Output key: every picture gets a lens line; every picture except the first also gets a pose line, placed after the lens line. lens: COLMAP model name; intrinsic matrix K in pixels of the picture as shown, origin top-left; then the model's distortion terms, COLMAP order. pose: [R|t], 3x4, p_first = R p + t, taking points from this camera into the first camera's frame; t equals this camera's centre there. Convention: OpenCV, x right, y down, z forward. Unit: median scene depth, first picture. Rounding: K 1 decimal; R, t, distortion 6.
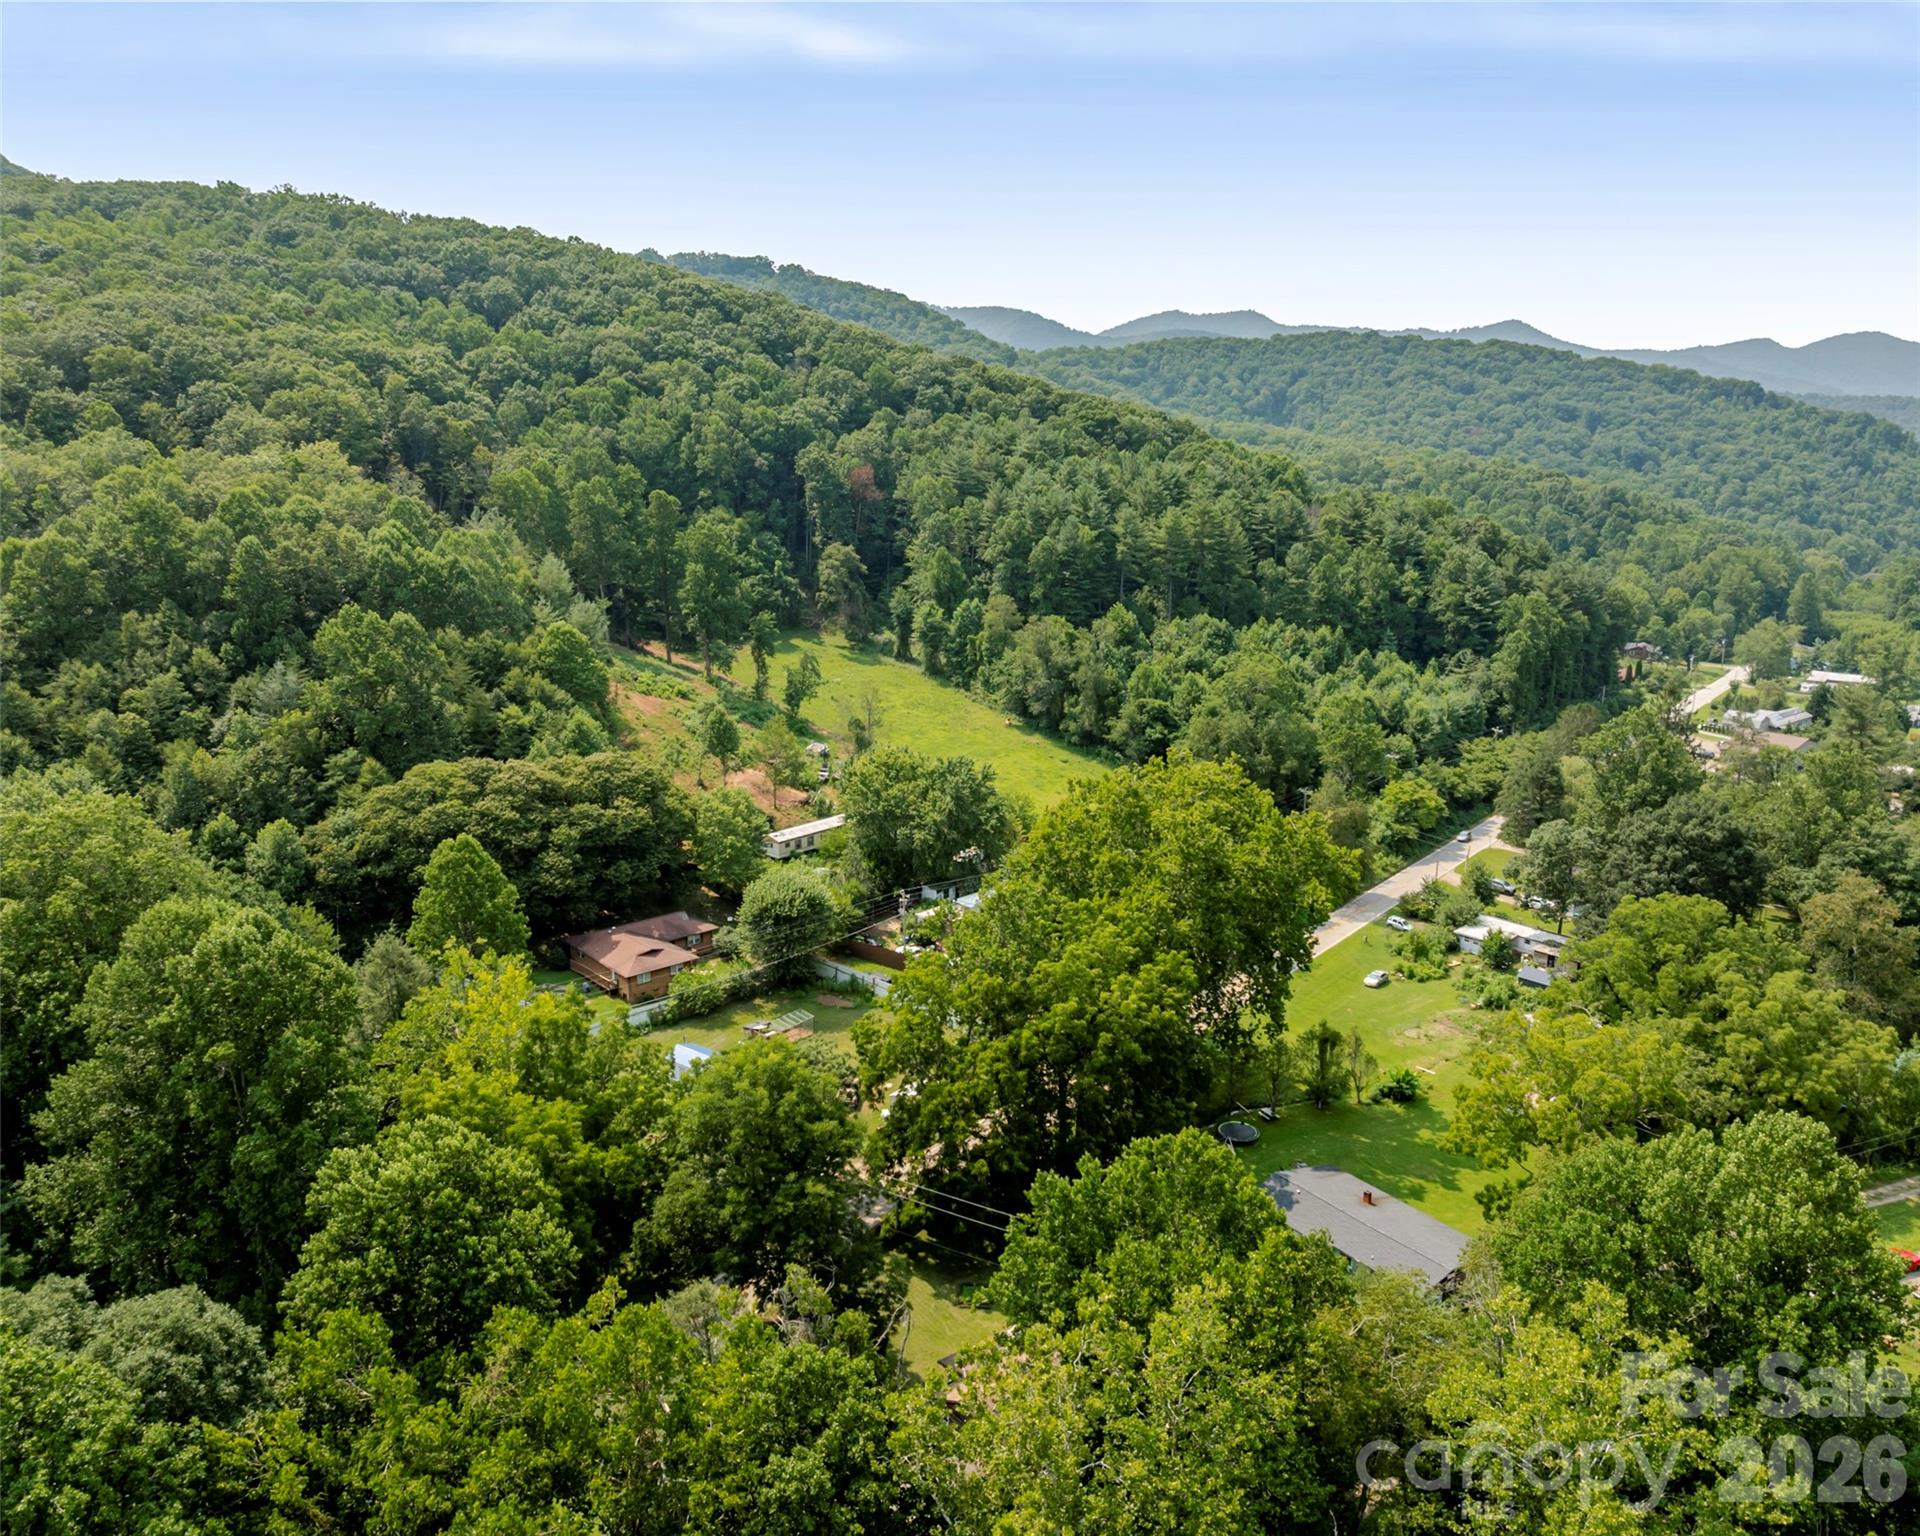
lens RADIAL K [[1403.6, 0, 960.0], [0, 1403.6, 768.0], [0, 0, 1]] dist [-0.013240, -0.047531]
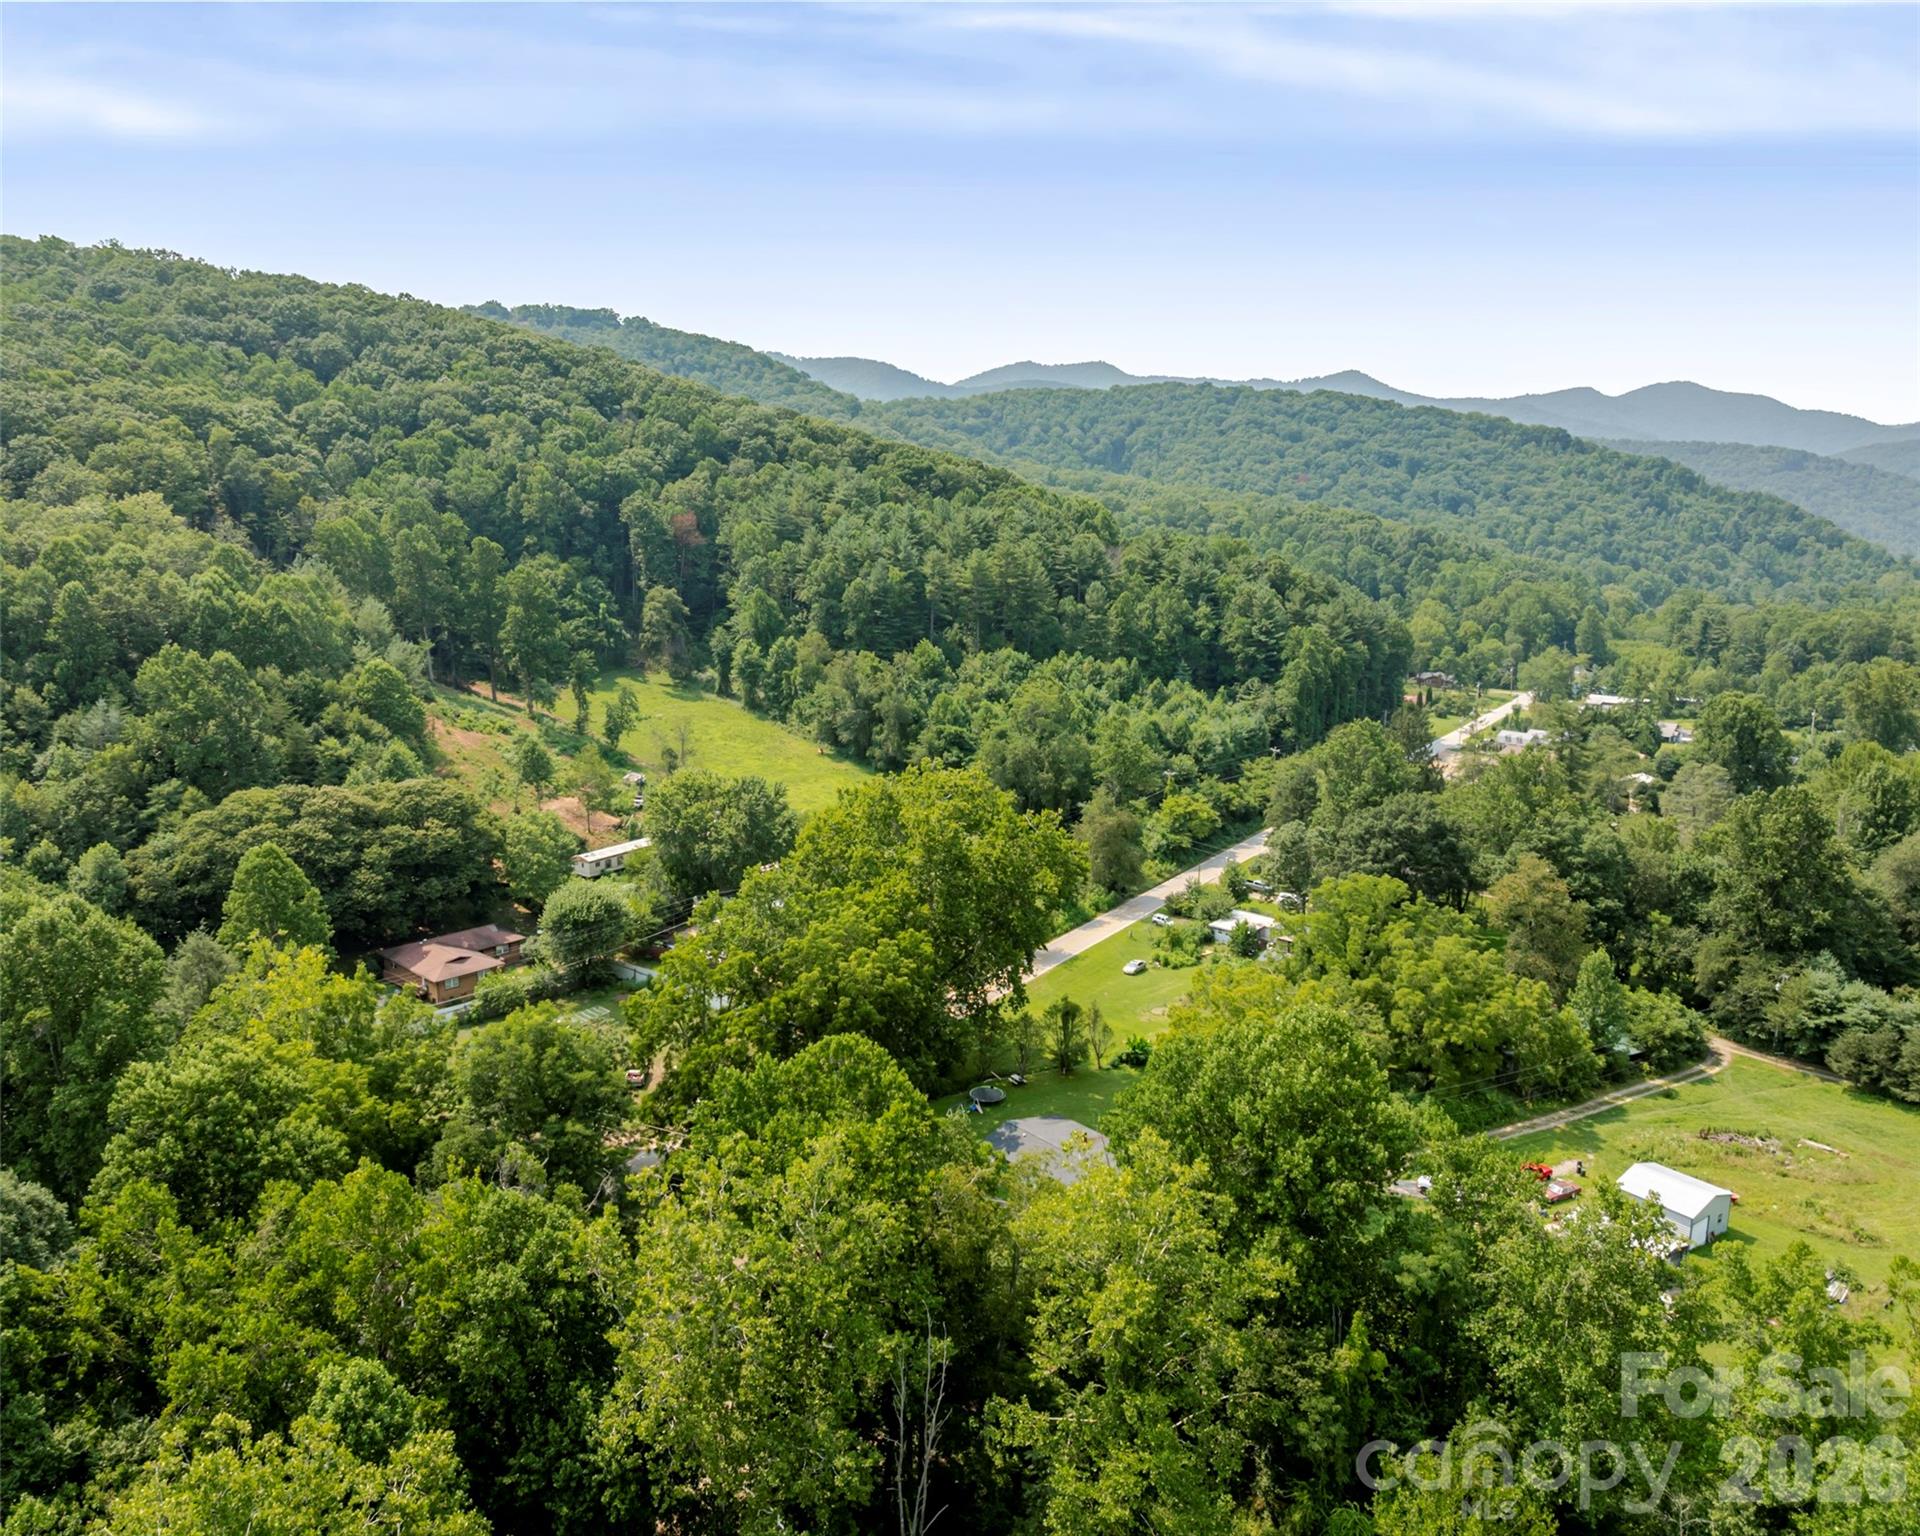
lens RADIAL K [[1430.8, 0, 970.3], [0, 1430.8, 774.2], [0, 0, 1]] dist [-0.031058, -0.005970]
pose [[0.995736, -0.022157, 0.089547, 0.054940], [0.025046, 0.999197, -0.031277, 0.023492], [-0.088782, 0.033386, 0.995491, -0.095014]]
